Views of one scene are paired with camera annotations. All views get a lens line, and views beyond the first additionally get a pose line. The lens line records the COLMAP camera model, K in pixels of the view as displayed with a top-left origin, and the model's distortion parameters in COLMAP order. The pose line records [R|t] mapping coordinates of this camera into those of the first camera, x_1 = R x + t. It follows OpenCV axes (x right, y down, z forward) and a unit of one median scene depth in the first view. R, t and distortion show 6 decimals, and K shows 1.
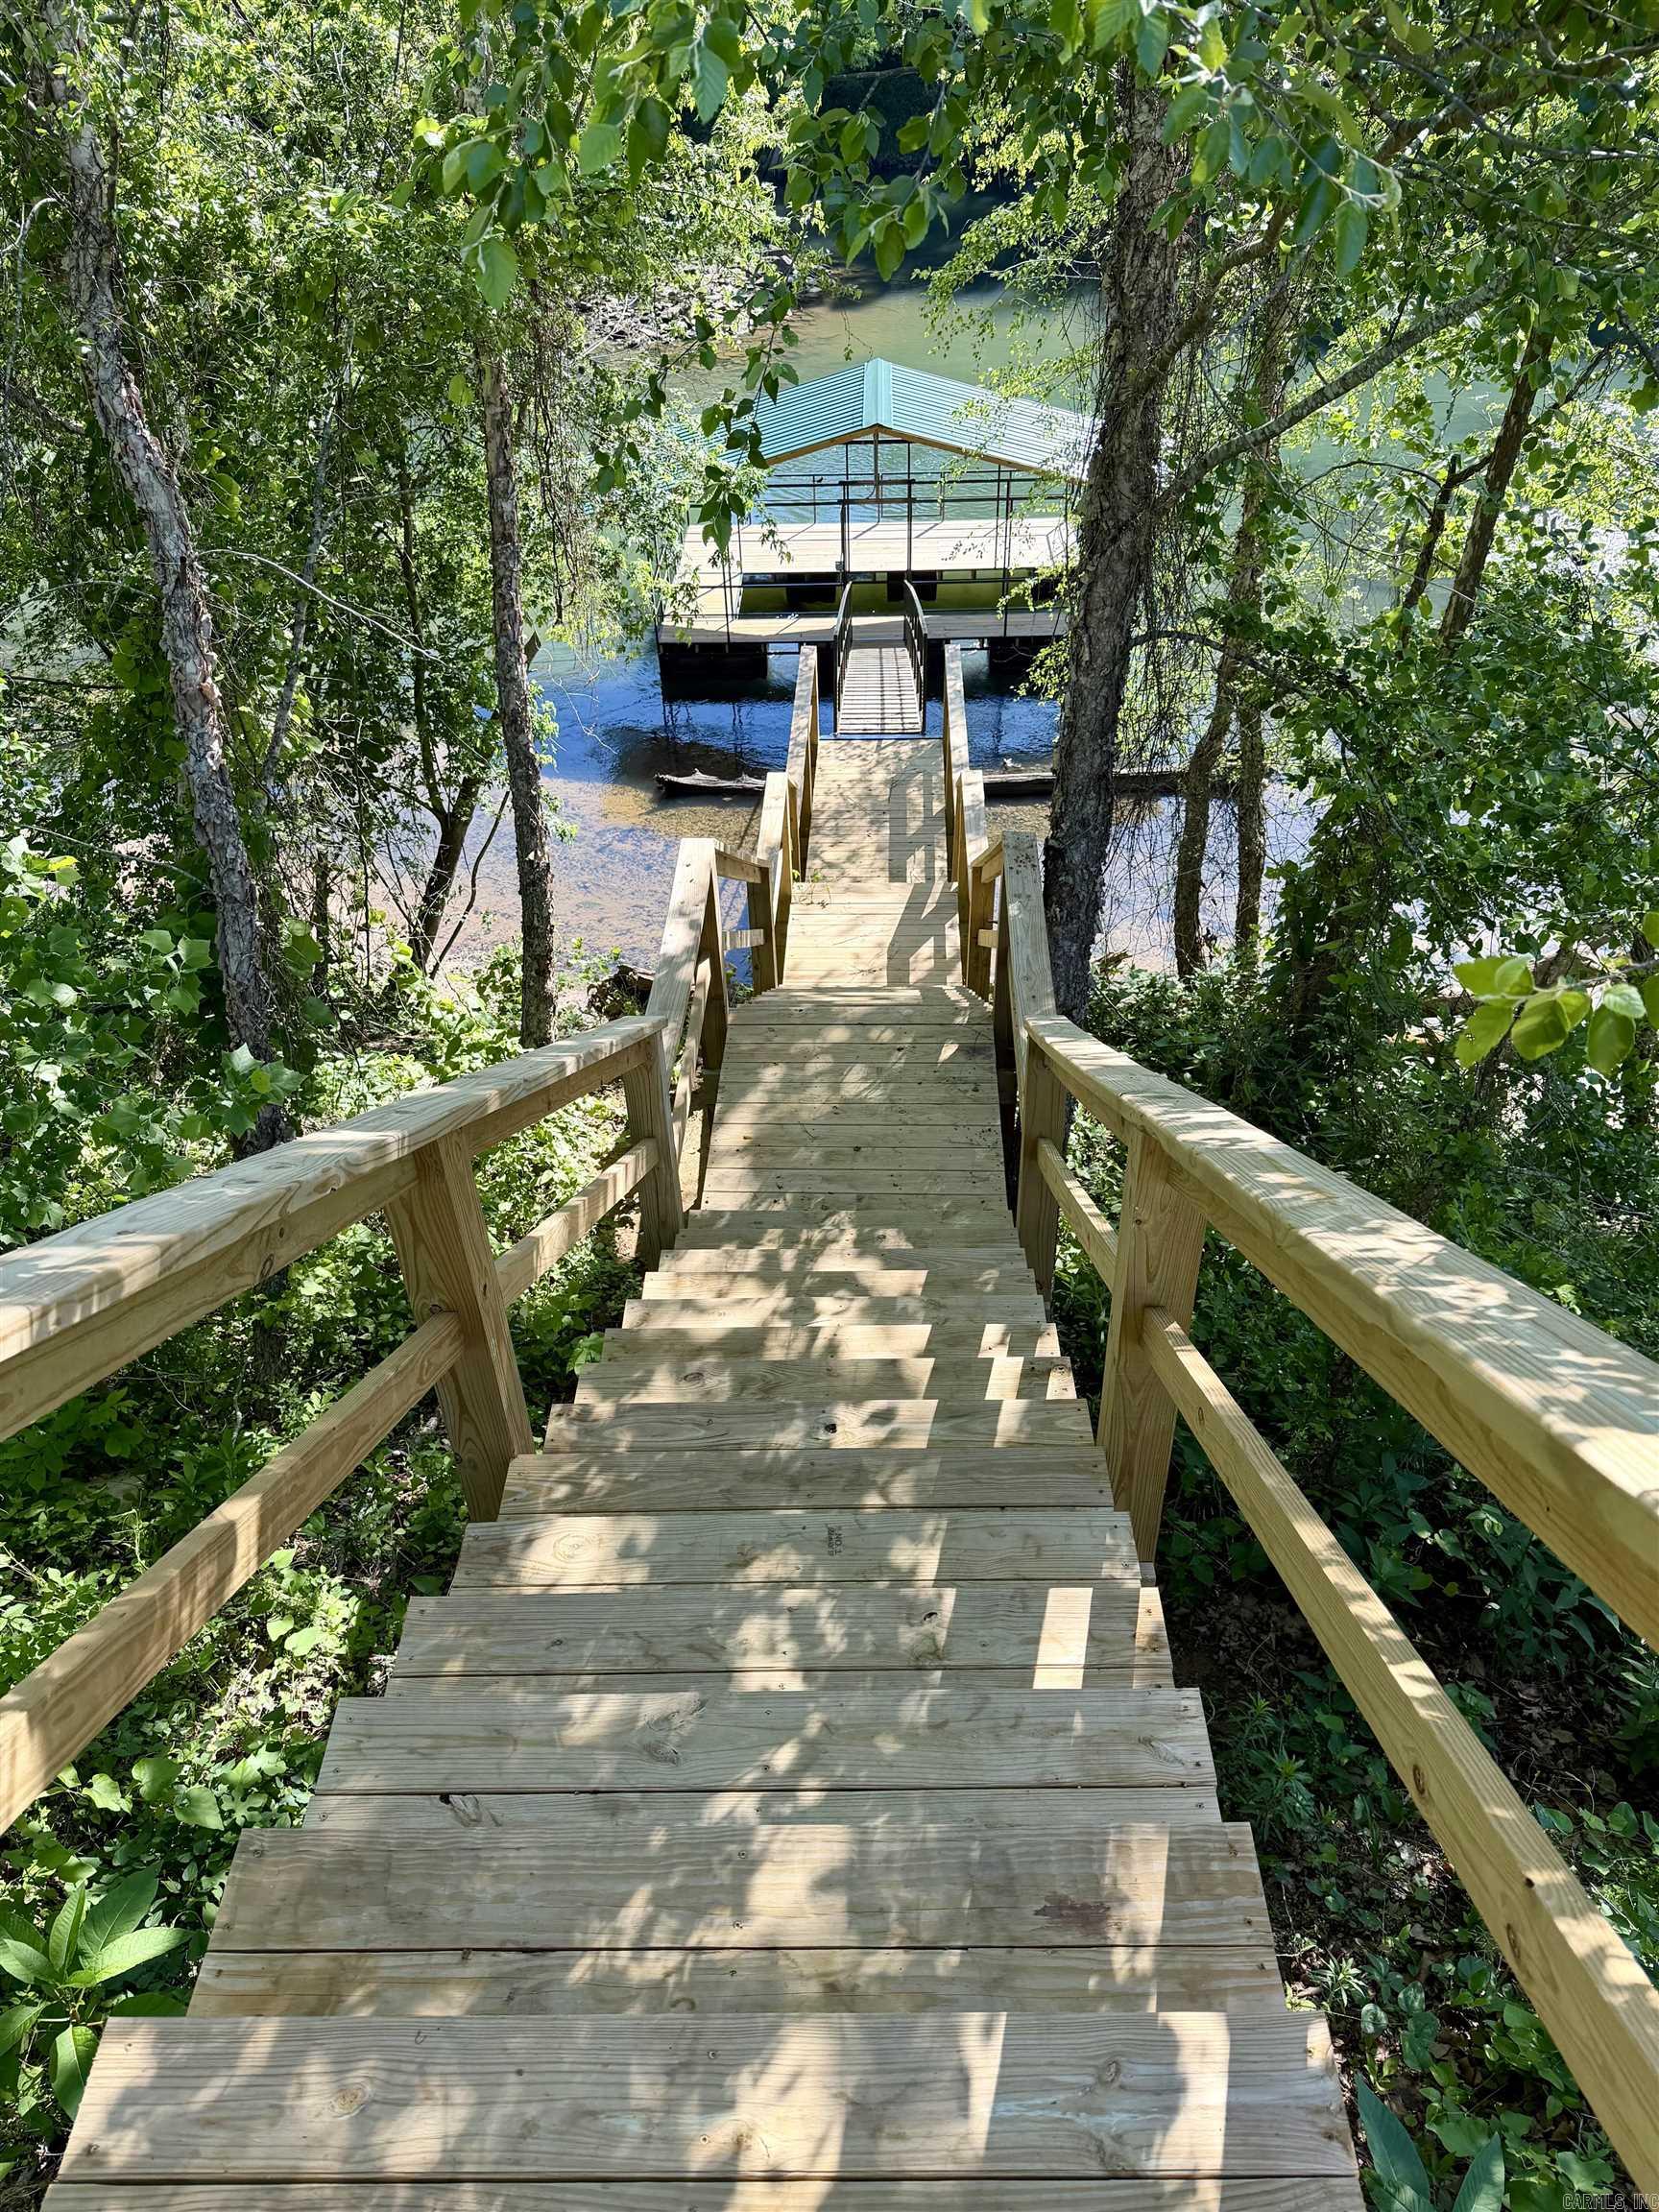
lens RADIAL K [[1541.9, 0, 841.0], [0, 1541.9, 1104.7], [0, 0, 1]] dist [0.121840, -0.176166]
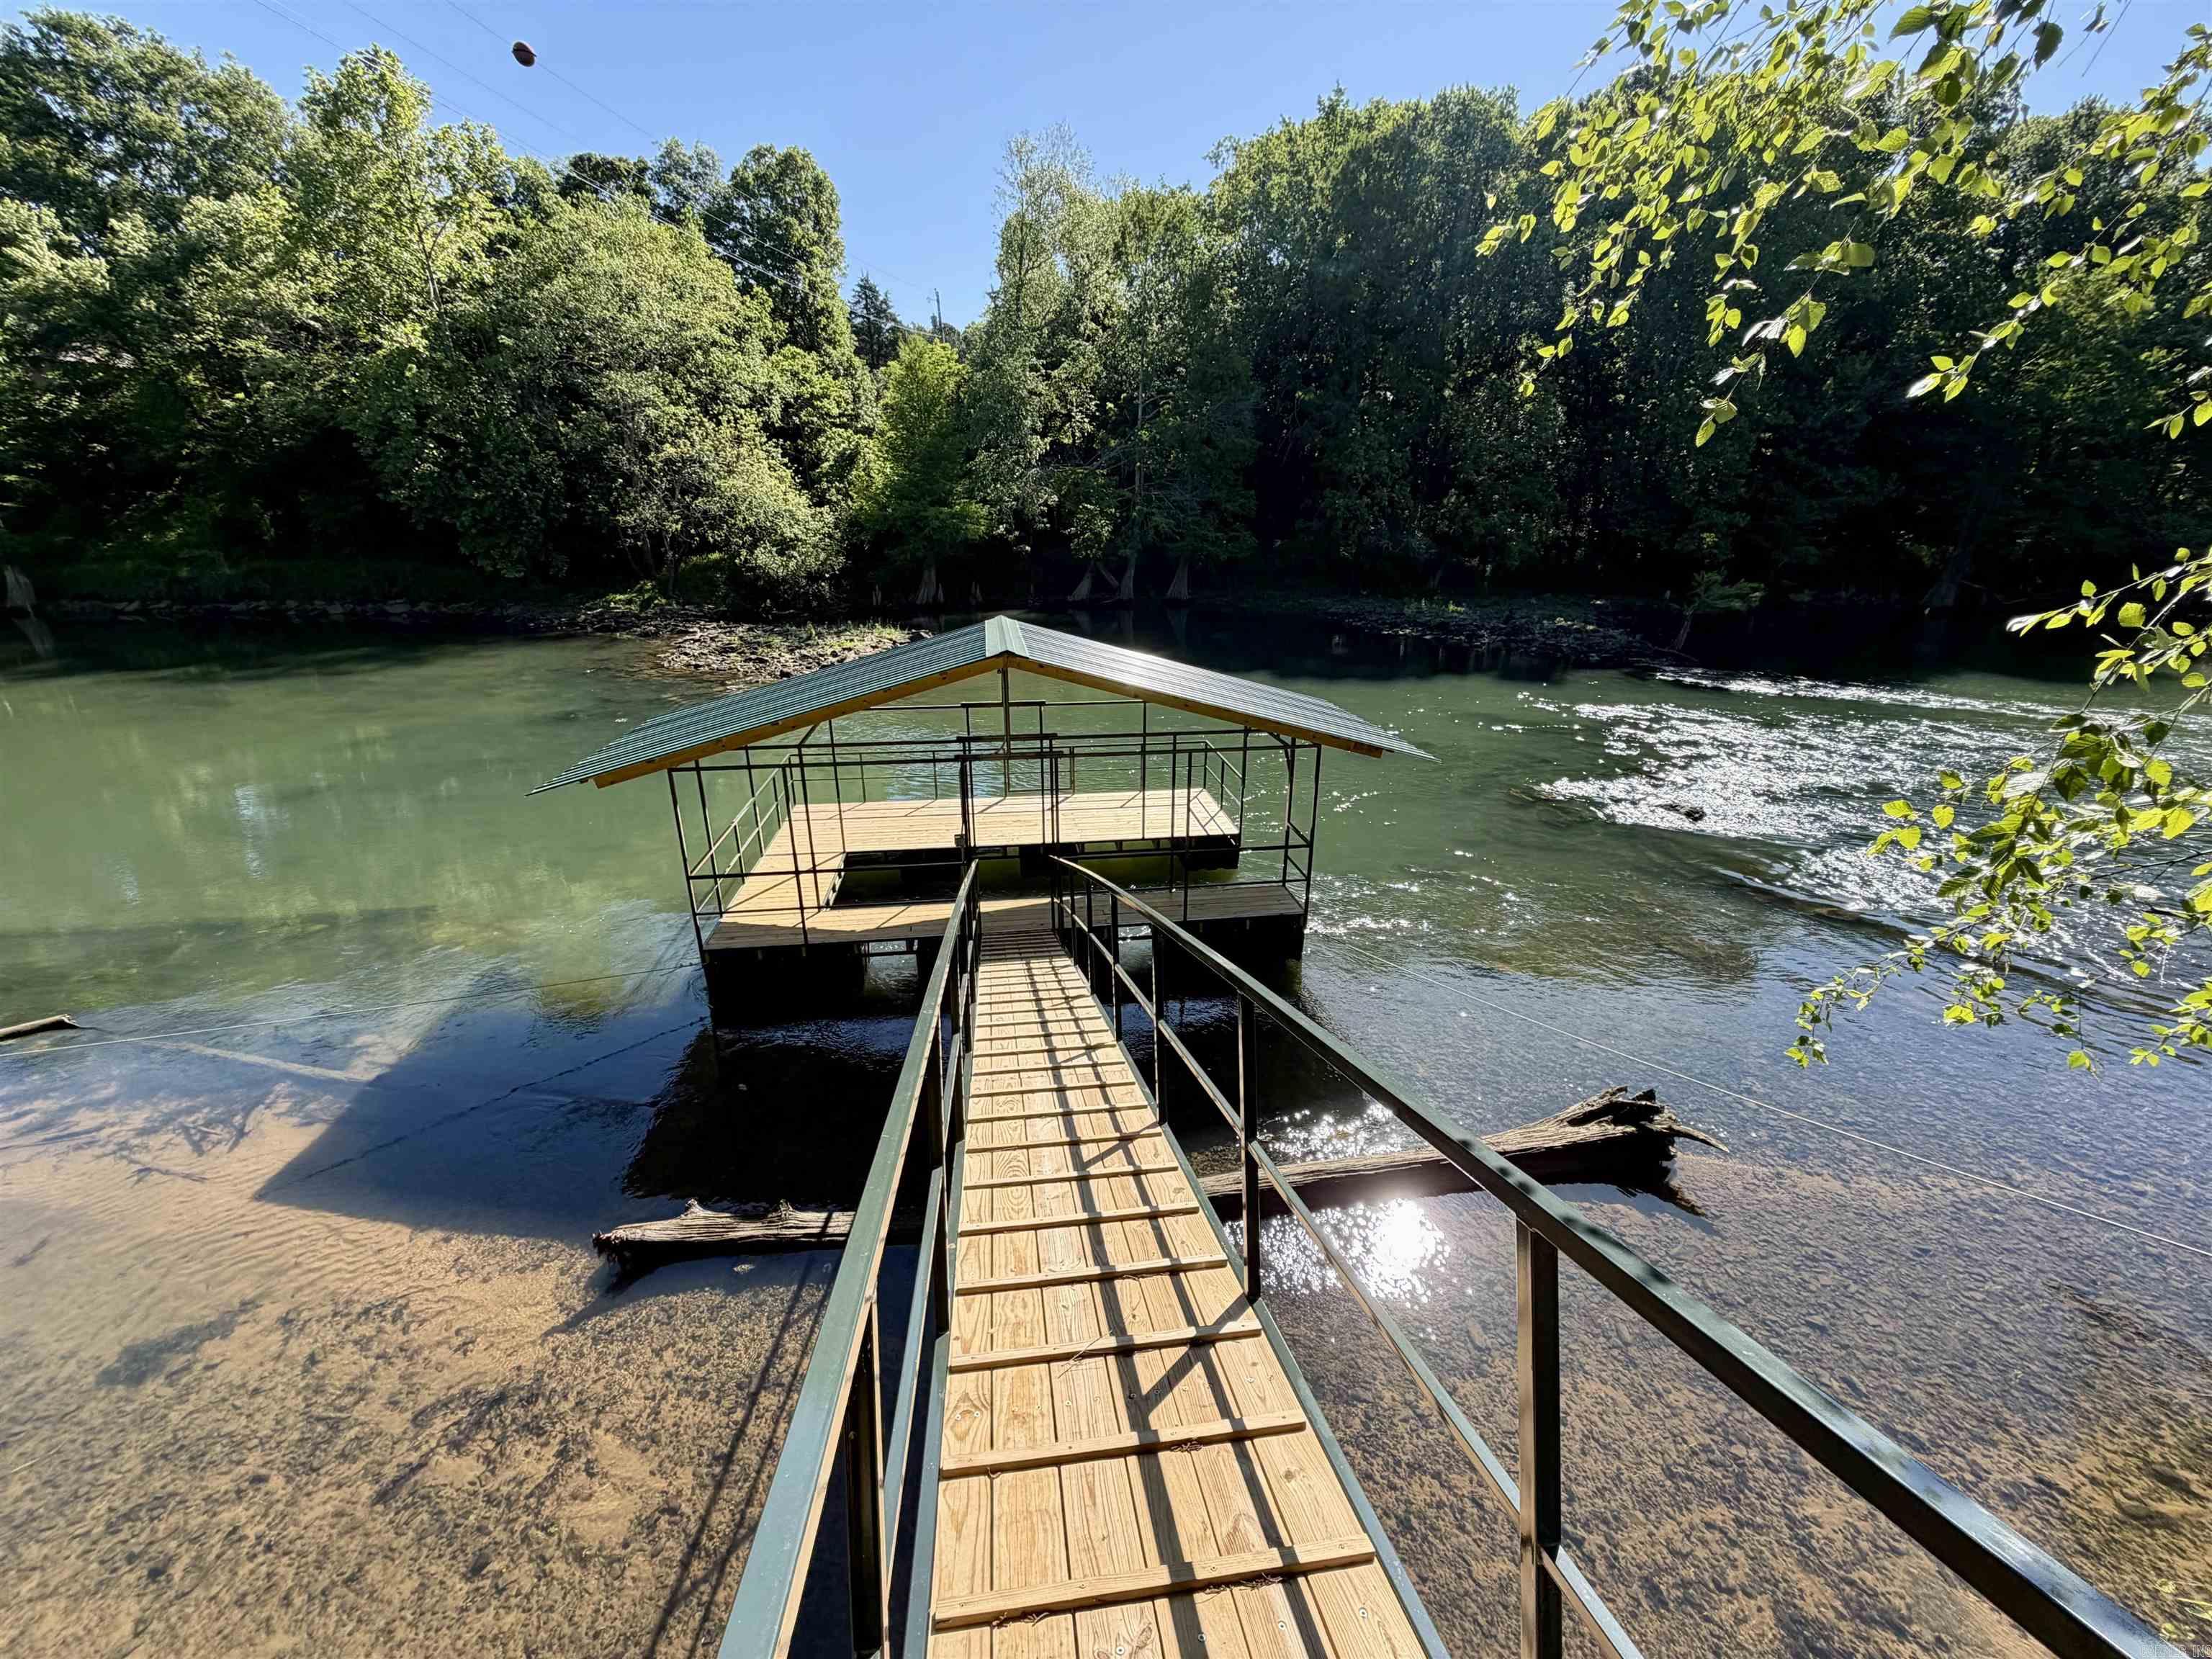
lens RADIAL K [[875.5, 0, 1102.0], [0, 875.5, 831.5], [0, 0, 1]] dist [0.001459, 0.000528]
pose [[0.988801, -0.026478, 0.146873, 0.004445], [0.074730, 0.939713, -0.333698, -0.200837], [-0.129183, 0.340936, 0.931168, 0.589534]]
